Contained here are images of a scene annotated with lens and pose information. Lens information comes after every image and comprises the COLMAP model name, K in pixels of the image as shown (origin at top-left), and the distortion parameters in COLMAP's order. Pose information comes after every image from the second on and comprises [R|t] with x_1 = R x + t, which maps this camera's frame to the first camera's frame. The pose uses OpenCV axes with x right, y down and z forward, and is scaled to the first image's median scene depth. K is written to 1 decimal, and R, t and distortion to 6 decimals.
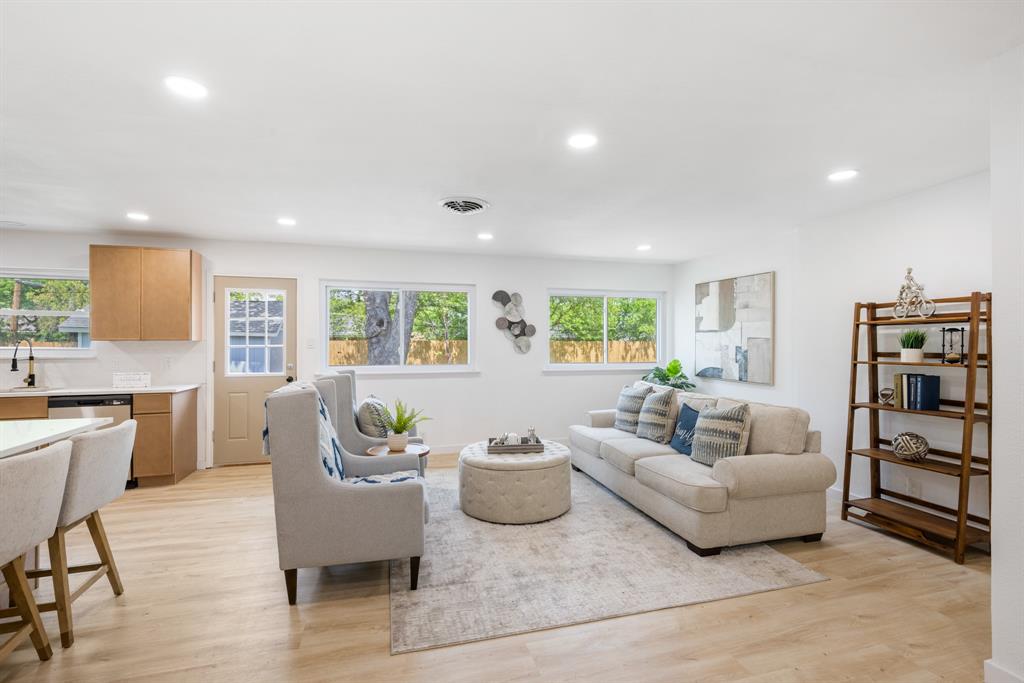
lens RADIAL K [[461.3, 0, 509.8], [0, 461.3, 340.1], [0, 0, 1]] dist [-0.000122, 0.000146]
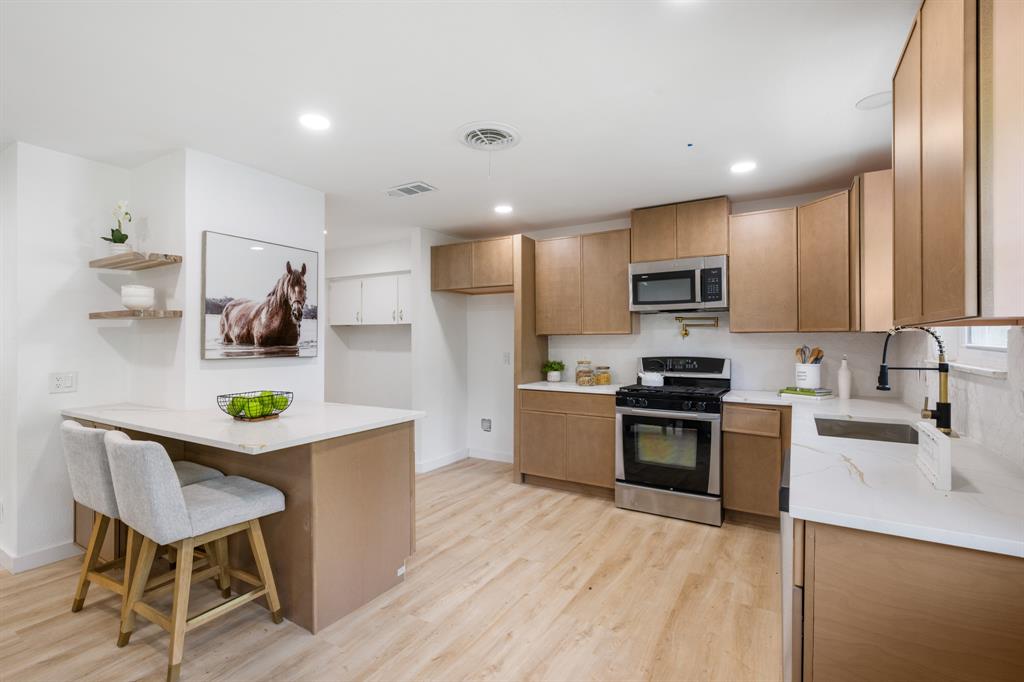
lens RADIAL K [[468.4, 0, 512.0], [0, 468.4, 339.2], [0, 0, 1]] dist [0.000222, 0.000111]
pose [[-0.732571, 0.001569, -0.680689, -0.369081], [0.004749, 0.999985, -0.002805, 0.009455], [0.680674, -0.005288, -0.732567, 0.948677]]
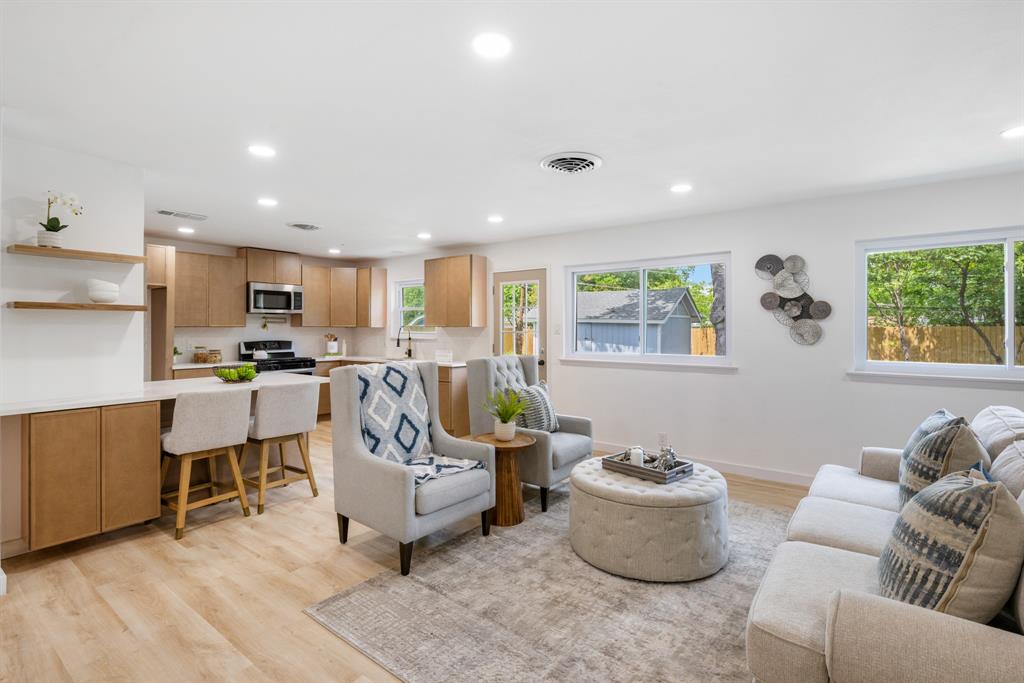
lens RADIAL K [[477.7, 0, 511.5], [0, 477.7, 327.6], [0, 0, 1]] dist [-0.000613, -0.000201]
pose [[0.602862, -0.002550, -0.797842, 0.383559], [0.002880, 0.999995, -0.001019, 0.004402], [0.797841, -0.001683, 0.602866, 0.286956]]
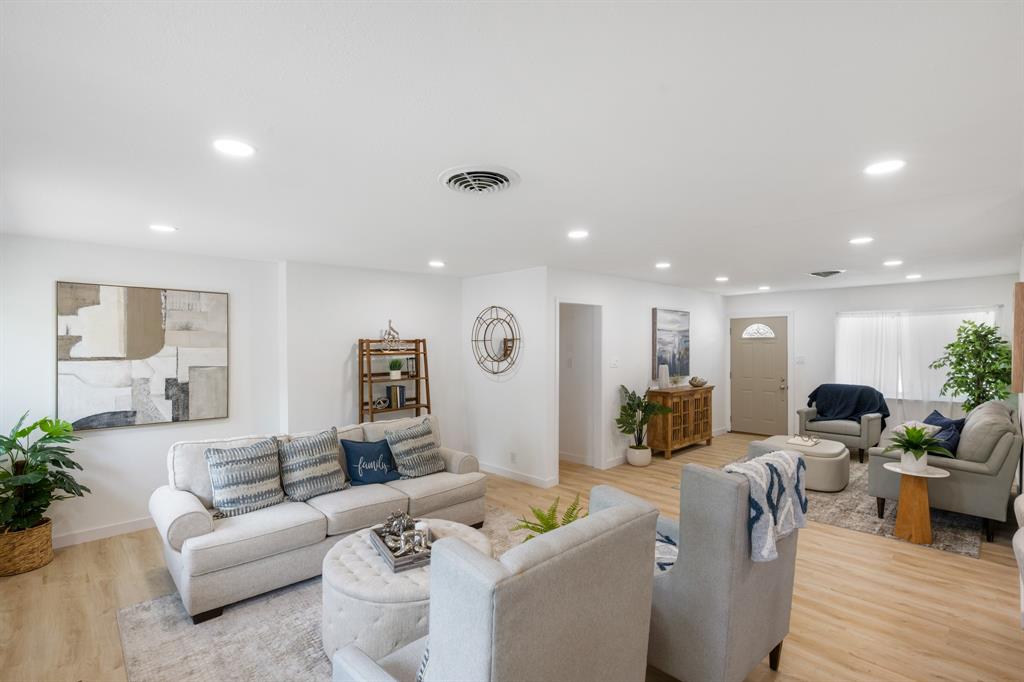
lens RADIAL K [[476.0, 0, 511.7], [0, 476.0, 349.8], [0, 0, 1]] dist [0.000655, 0.000067]
pose [[-0.467618, -0.009441, 0.883880, -0.519272], [-0.001198, 0.999949, 0.010046, -0.046017], [-0.883930, 0.003639, -0.467605, 0.930640]]
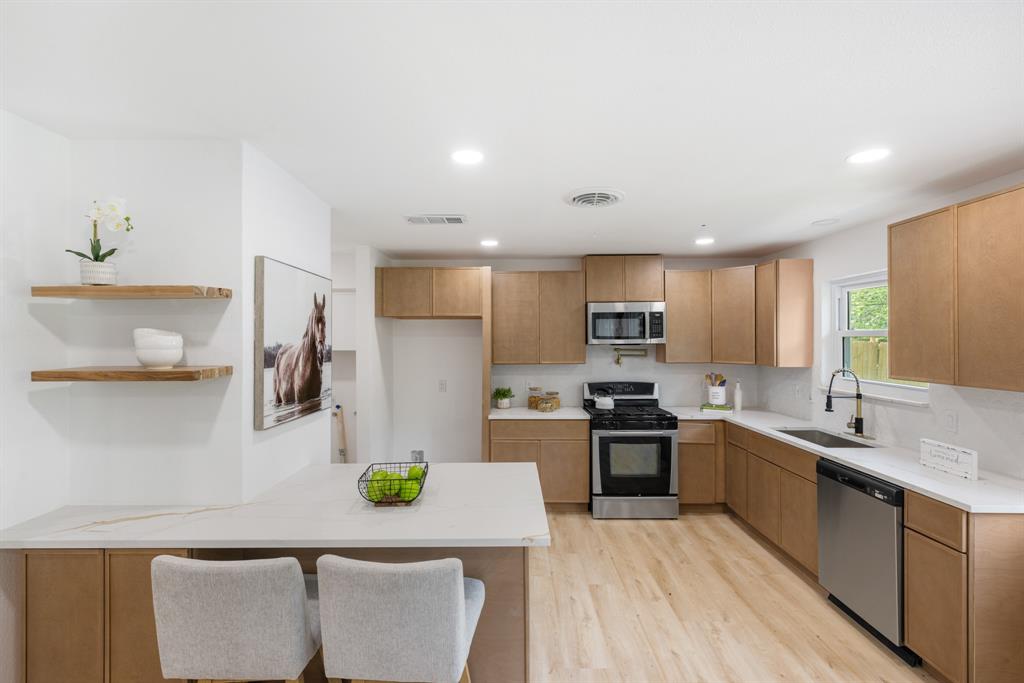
lens RADIAL K [[466.5, 0, 511.1], [0, 466.5, 339.6], [0, 0, 1]] dist [0.001224, -0.000027]
pose [[-0.283486, 0.000257, -0.958976, -0.145834], [0.006146, 0.999980, -0.001549, -0.048317], [0.958957, -0.006333, -0.283482, 0.613012]]
